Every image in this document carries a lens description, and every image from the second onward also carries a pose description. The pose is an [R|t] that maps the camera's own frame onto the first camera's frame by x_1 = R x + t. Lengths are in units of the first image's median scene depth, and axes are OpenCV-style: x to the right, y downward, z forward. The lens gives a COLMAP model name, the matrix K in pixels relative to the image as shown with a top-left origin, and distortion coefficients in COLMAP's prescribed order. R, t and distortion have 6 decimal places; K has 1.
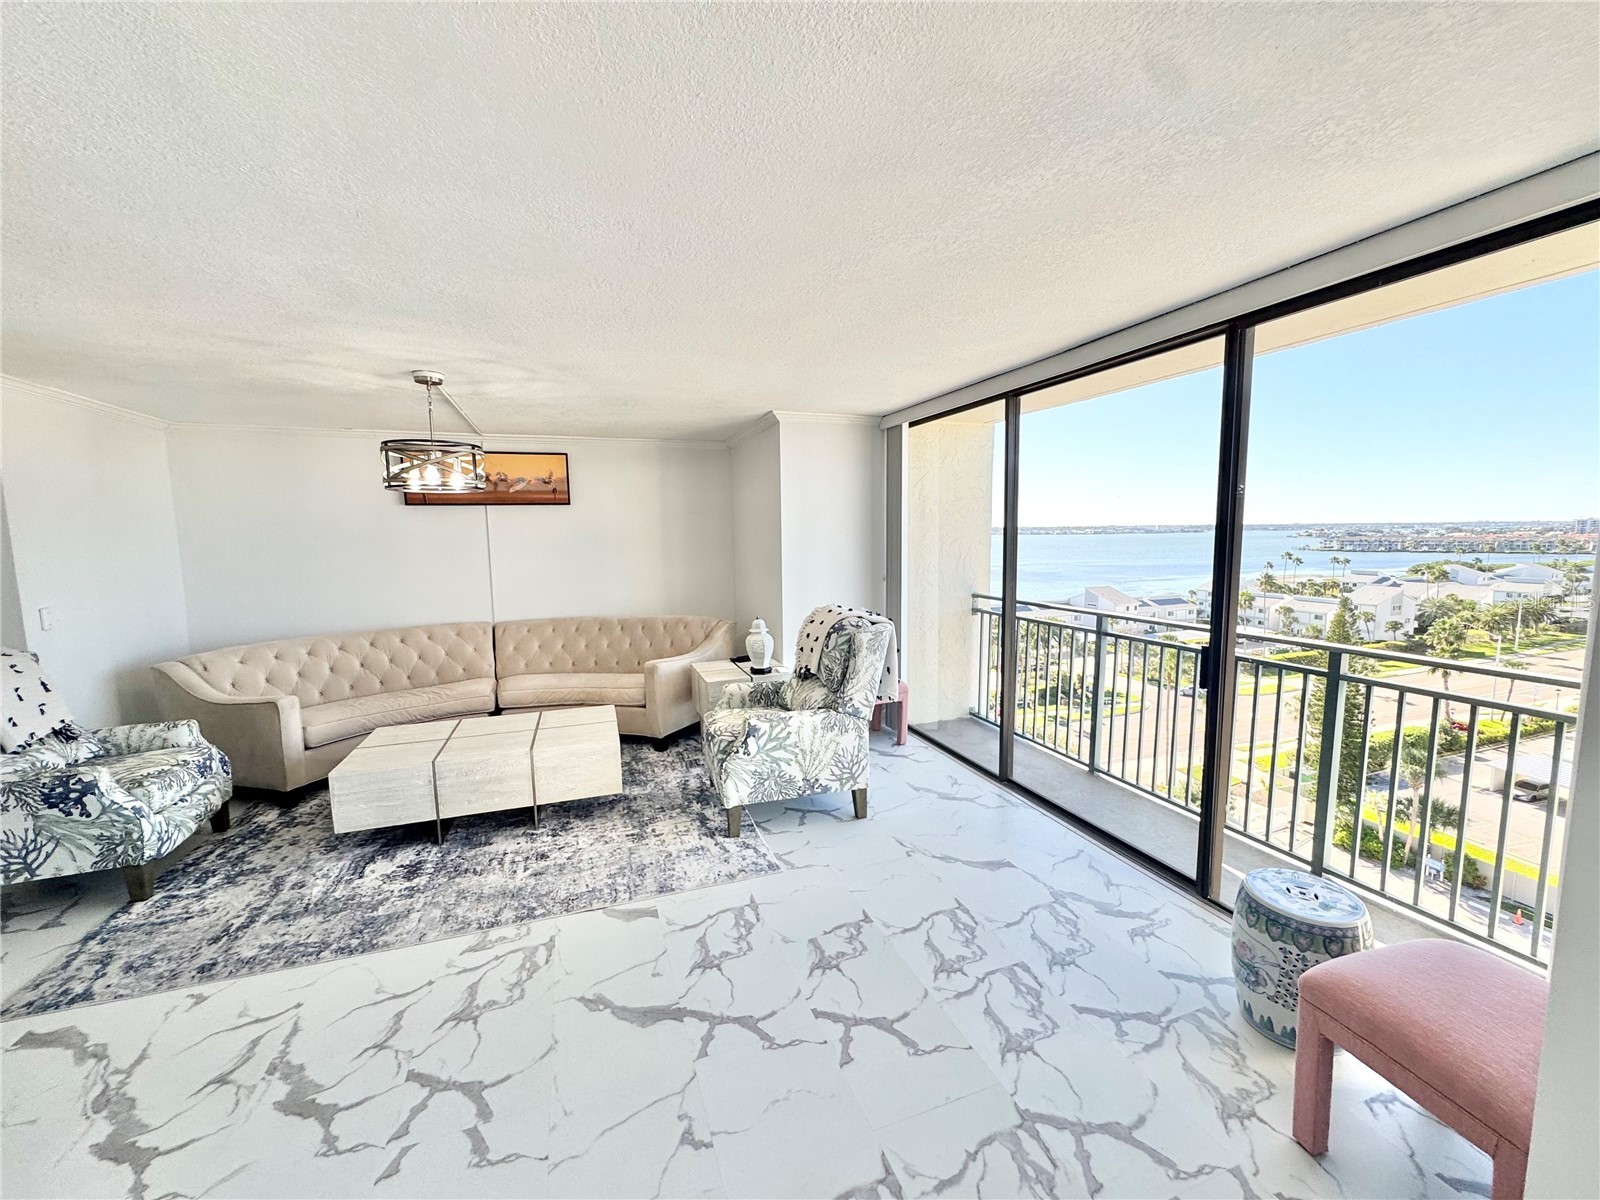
lens RADIAL K [[640.7, 0, 803.2], [0, 640.7, 599.8], [0, 0, 1]] dist [-0.002813, 0.000826]
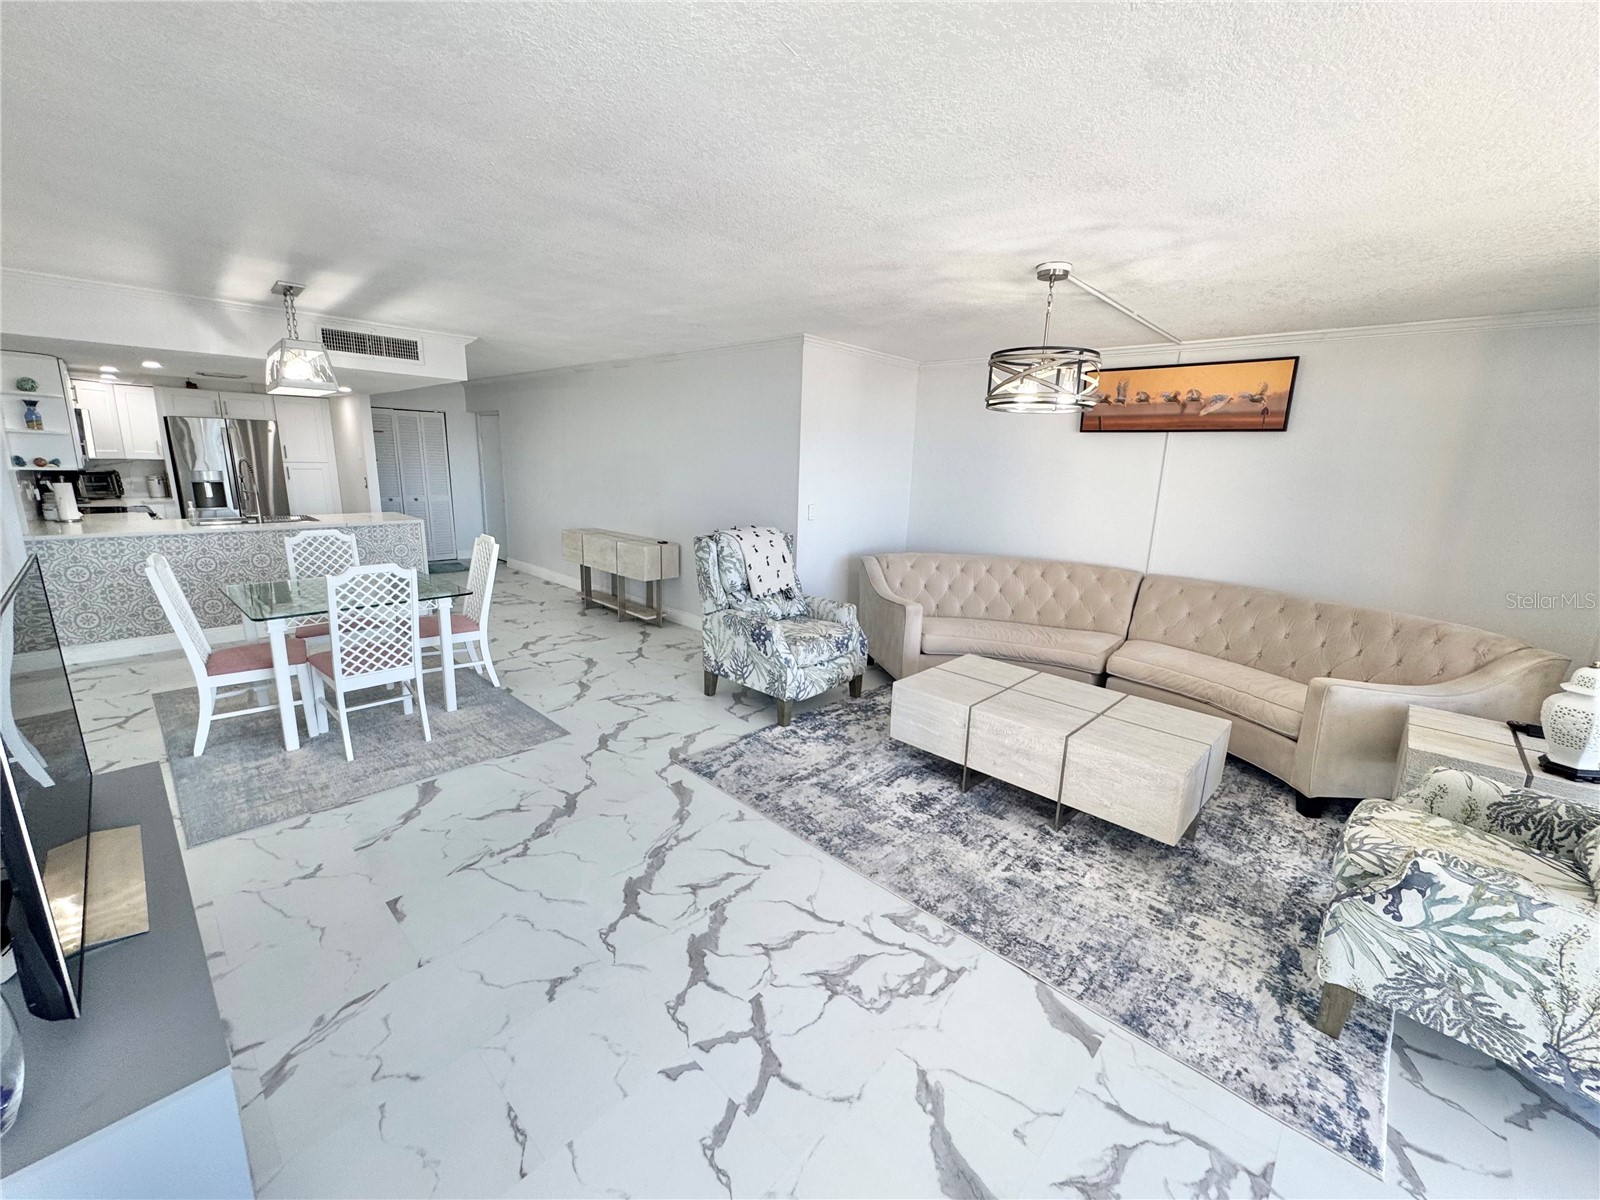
lens RADIAL K [[640.7, 0, 803.2], [0, 640.7, 599.8], [0, 0, 1]] dist [-0.002813, 0.000826]
pose [[0.449186, 0.220008, -0.865926, 0.090559], [-0.135658, 0.974764, 0.177291, -0.032794], [0.883079, 0.037834, 0.467696, 0.346254]]
